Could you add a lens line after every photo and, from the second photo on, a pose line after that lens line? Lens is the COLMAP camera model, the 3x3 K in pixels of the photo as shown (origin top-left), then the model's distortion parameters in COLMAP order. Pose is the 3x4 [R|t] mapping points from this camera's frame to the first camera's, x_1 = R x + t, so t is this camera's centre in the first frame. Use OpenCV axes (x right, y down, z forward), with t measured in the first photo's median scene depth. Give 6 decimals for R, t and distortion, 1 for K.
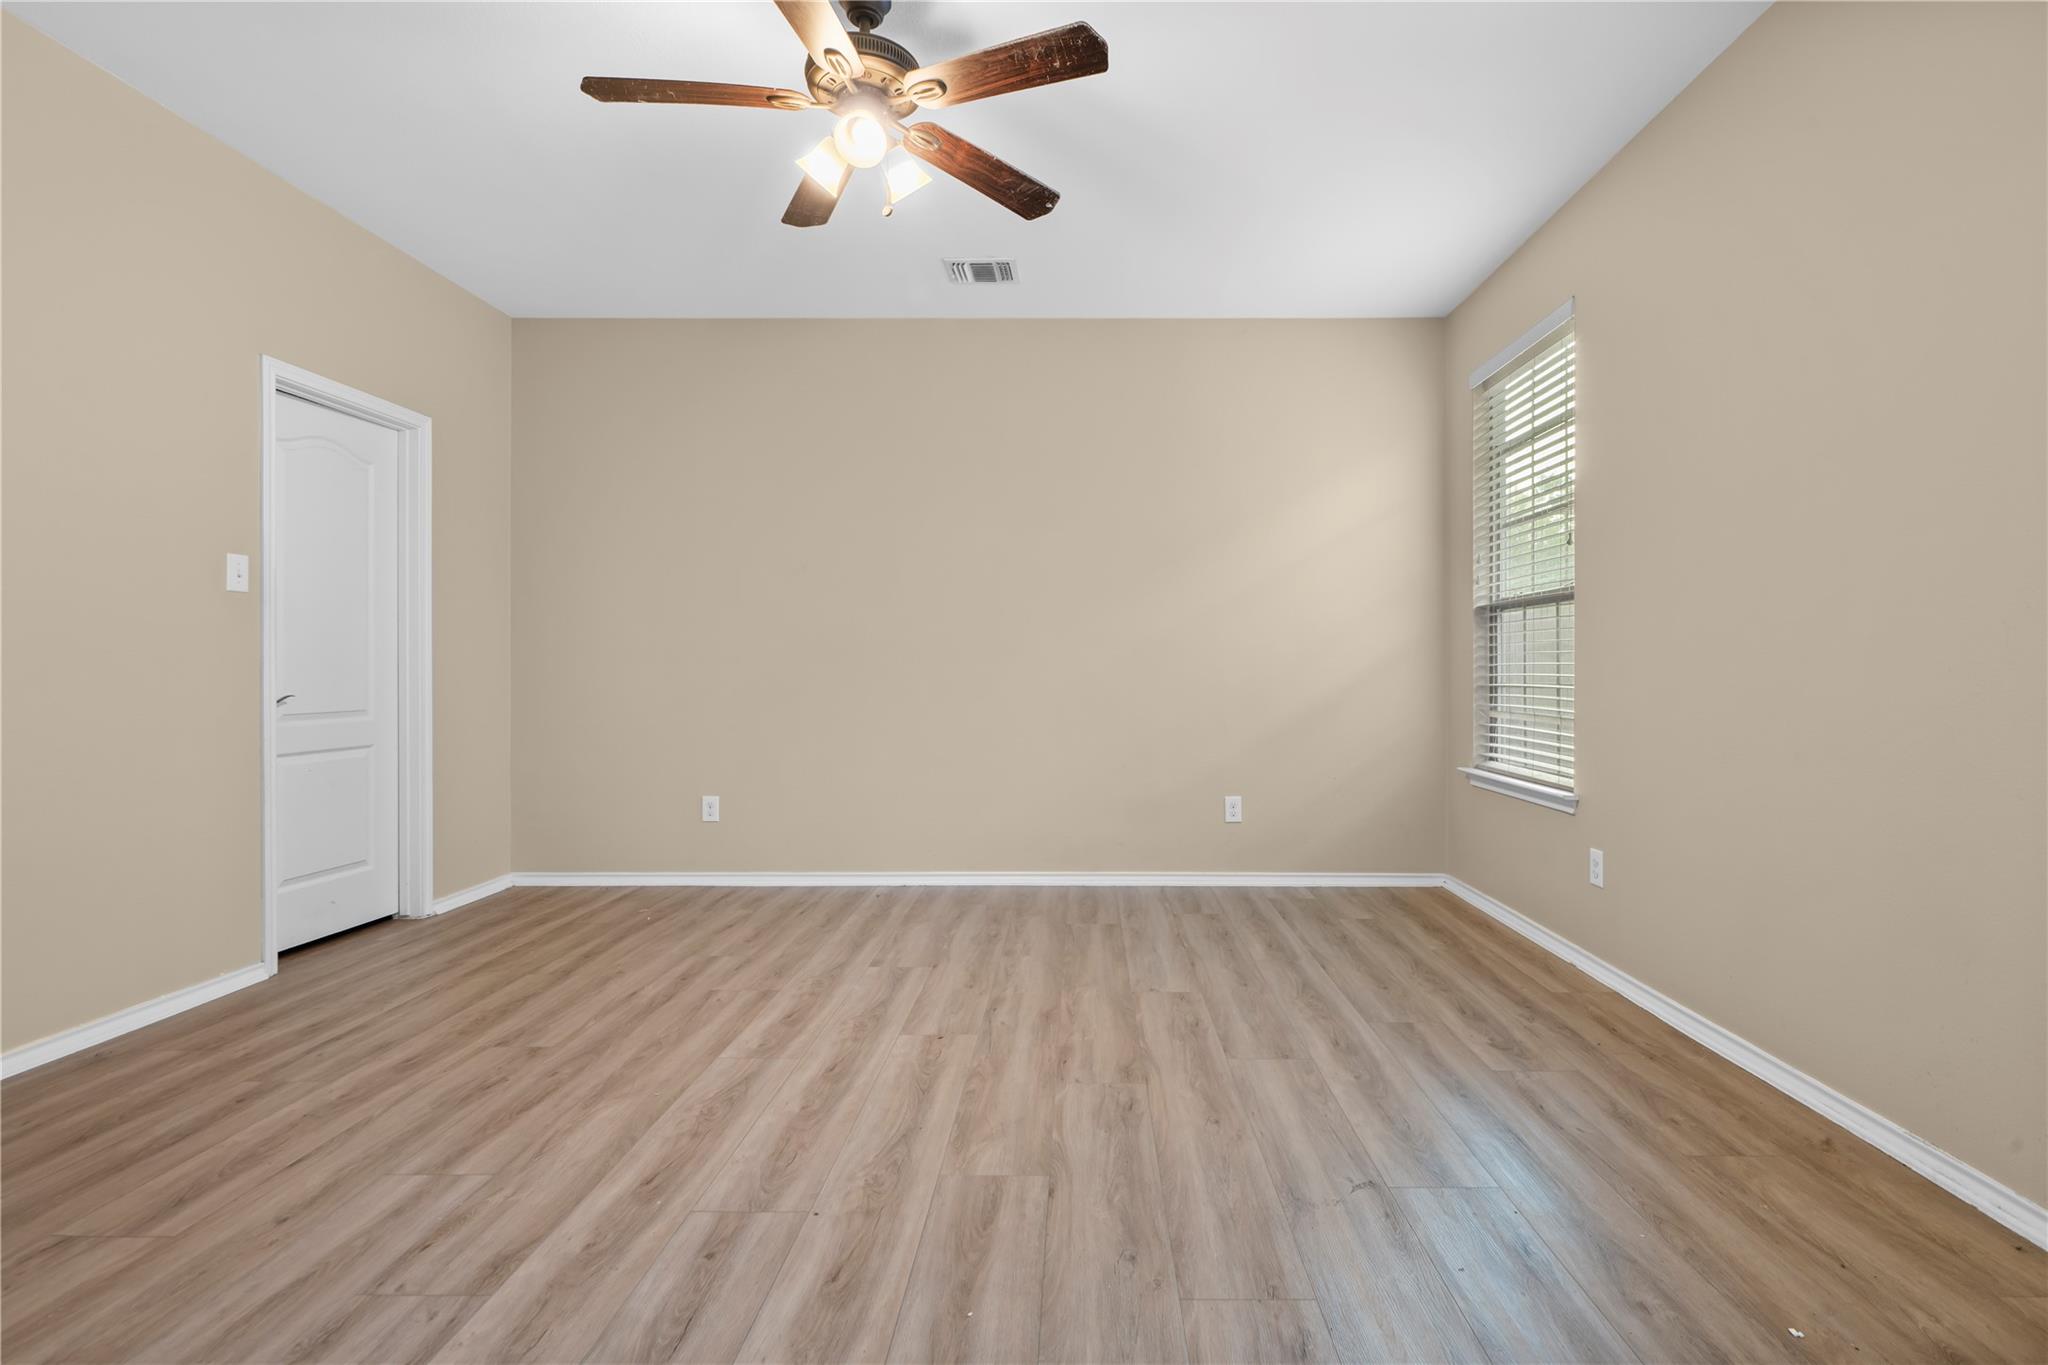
lens RADIAL K [[935.4, 0, 1026.7], [0, 935.4, 665.4], [0, 0, 1]] dist [-0.000609, -0.002361]
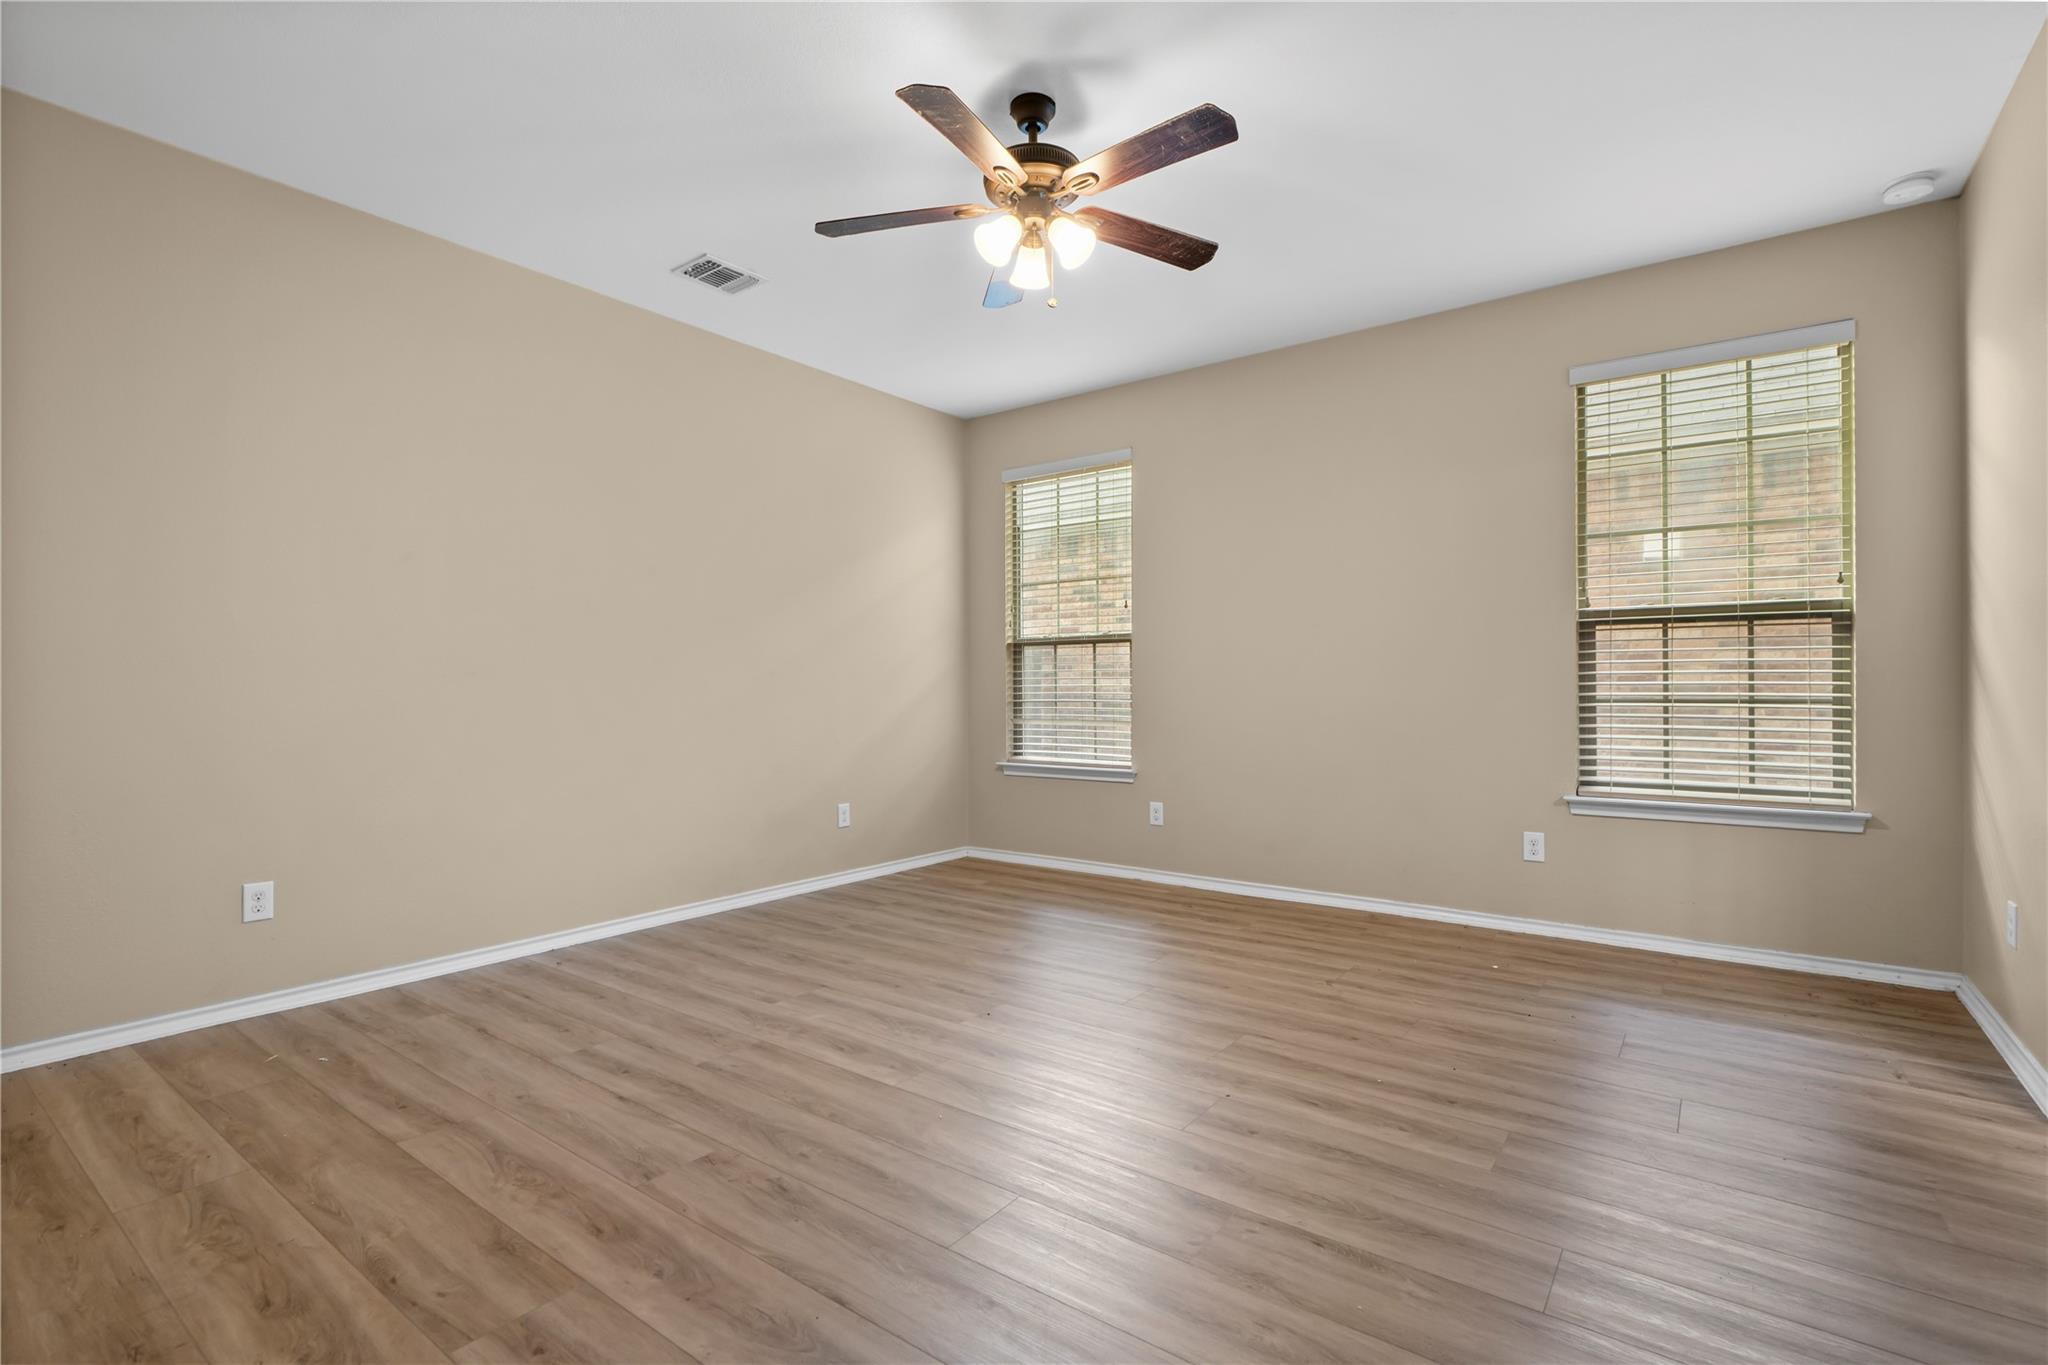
lens RADIAL K [[935.4, 0, 1013.0], [0, 935.4, 686.4], [0, 0, 1]] dist [-0.000609, -0.002361]
pose [[0.612282, -0.003801, 0.790630, -0.795842], [0.002122, 0.999993, 0.003165, -0.005387], [-0.790636, -0.000260, 0.612286, 0.224496]]
